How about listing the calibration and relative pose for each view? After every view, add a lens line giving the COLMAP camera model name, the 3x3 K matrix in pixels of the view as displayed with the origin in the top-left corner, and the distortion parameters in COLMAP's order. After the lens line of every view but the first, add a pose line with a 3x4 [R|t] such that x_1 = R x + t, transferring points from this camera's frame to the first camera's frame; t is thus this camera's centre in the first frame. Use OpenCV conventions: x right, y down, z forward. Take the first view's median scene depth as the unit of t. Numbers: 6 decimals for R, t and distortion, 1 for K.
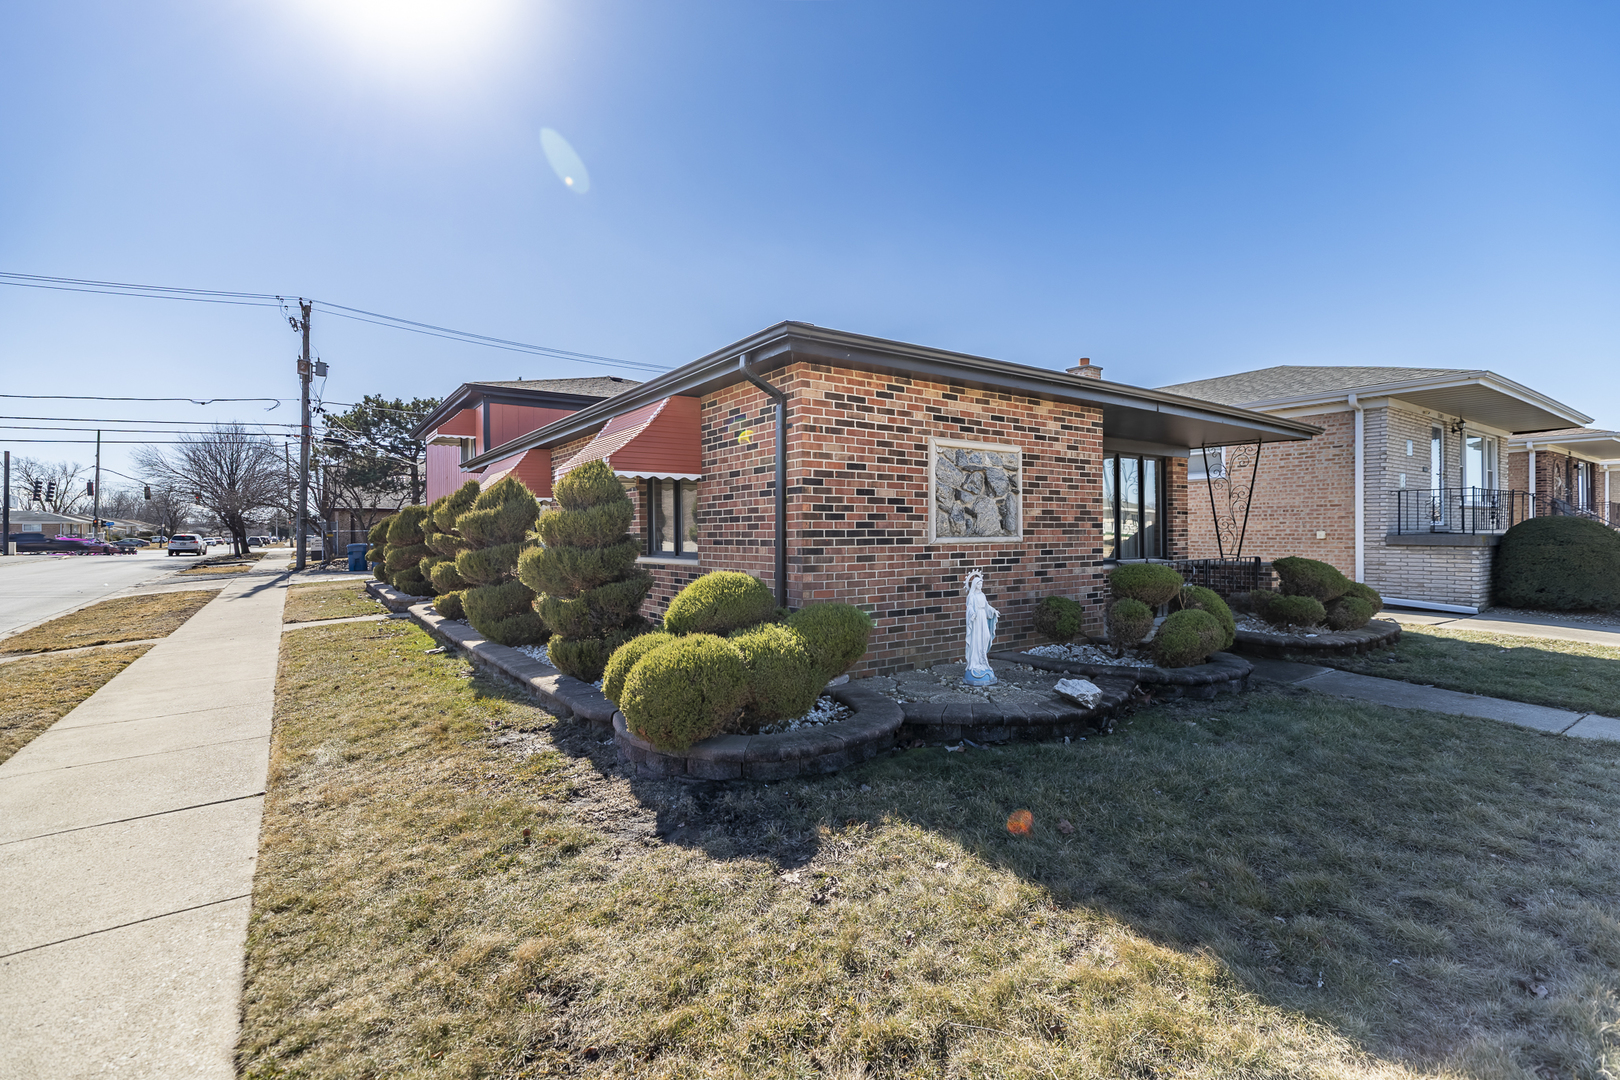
lens RADIAL K [[729.6, 0, 811.0], [0, 729.6, 535.3], [0, 0, 1]] dist [0.000328, 0.000022]
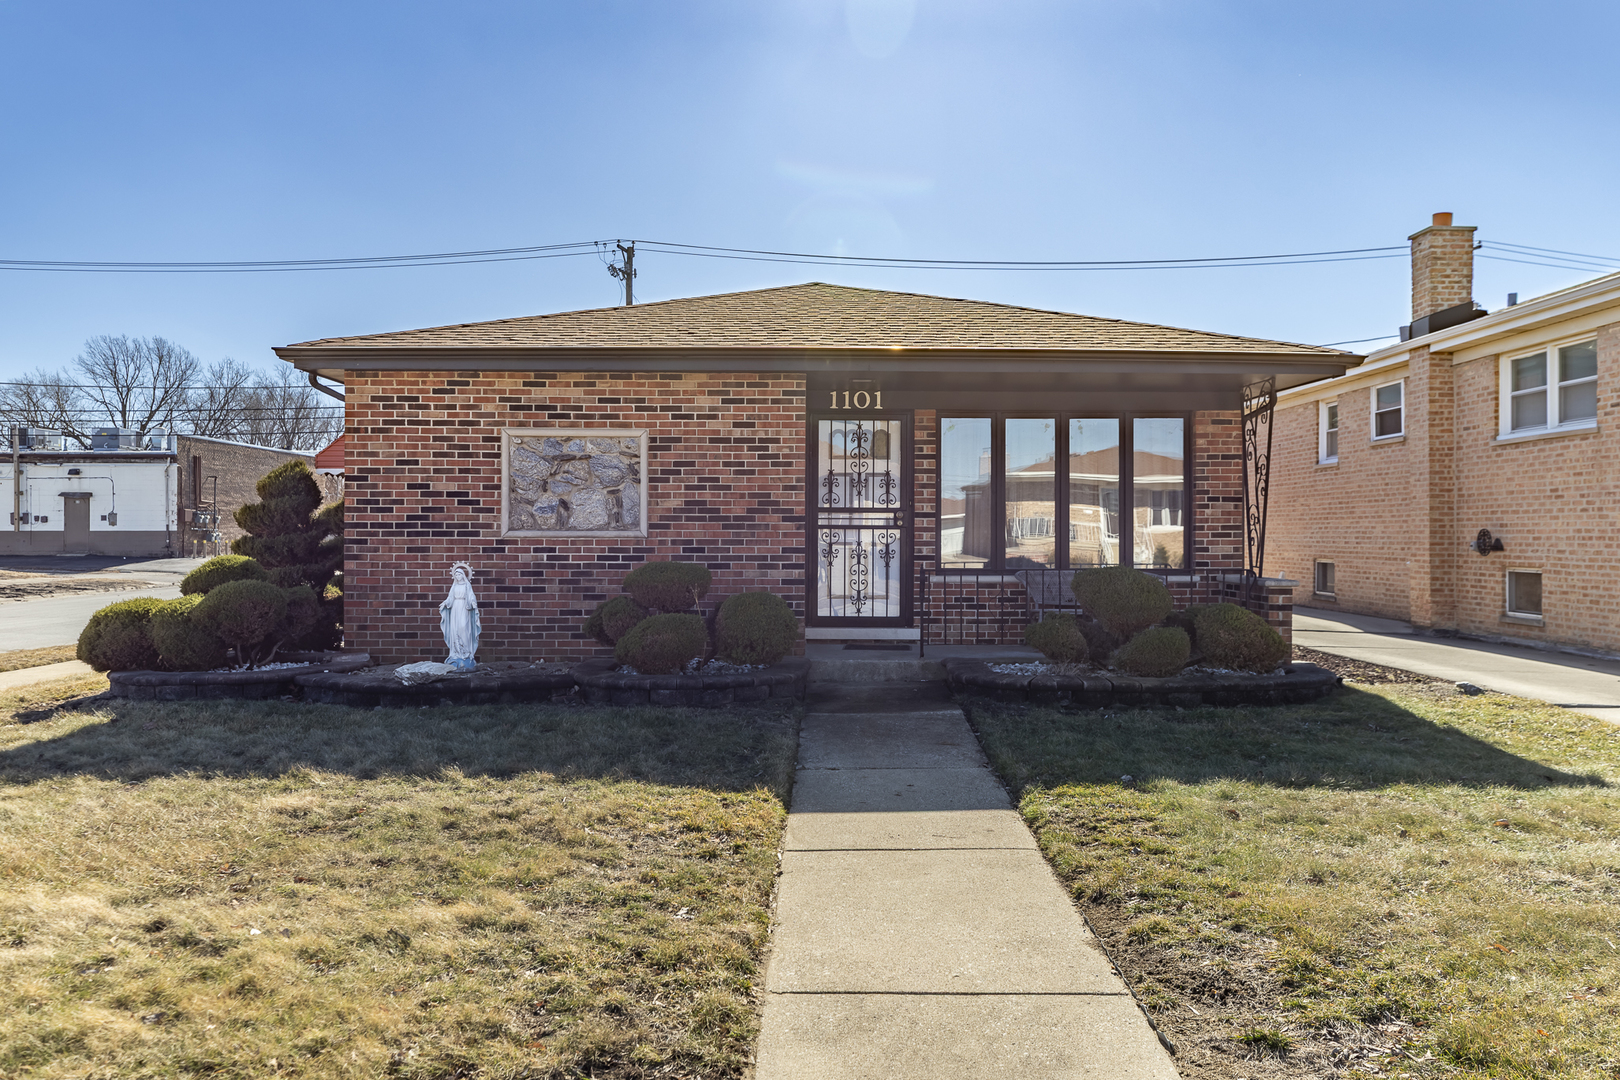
lens RADIAL K [[1266.5, 0, 811.8], [0, 1266.5, 537.1], [0, 0, 1]] dist [0.006720, 0.000717]
pose [[0.822990, 0.008107, -0.567998, 1.462319], [-0.009393, 0.999956, 0.000663, 0.006720], [0.567978, 0.004789, 0.823030, -0.164845]]
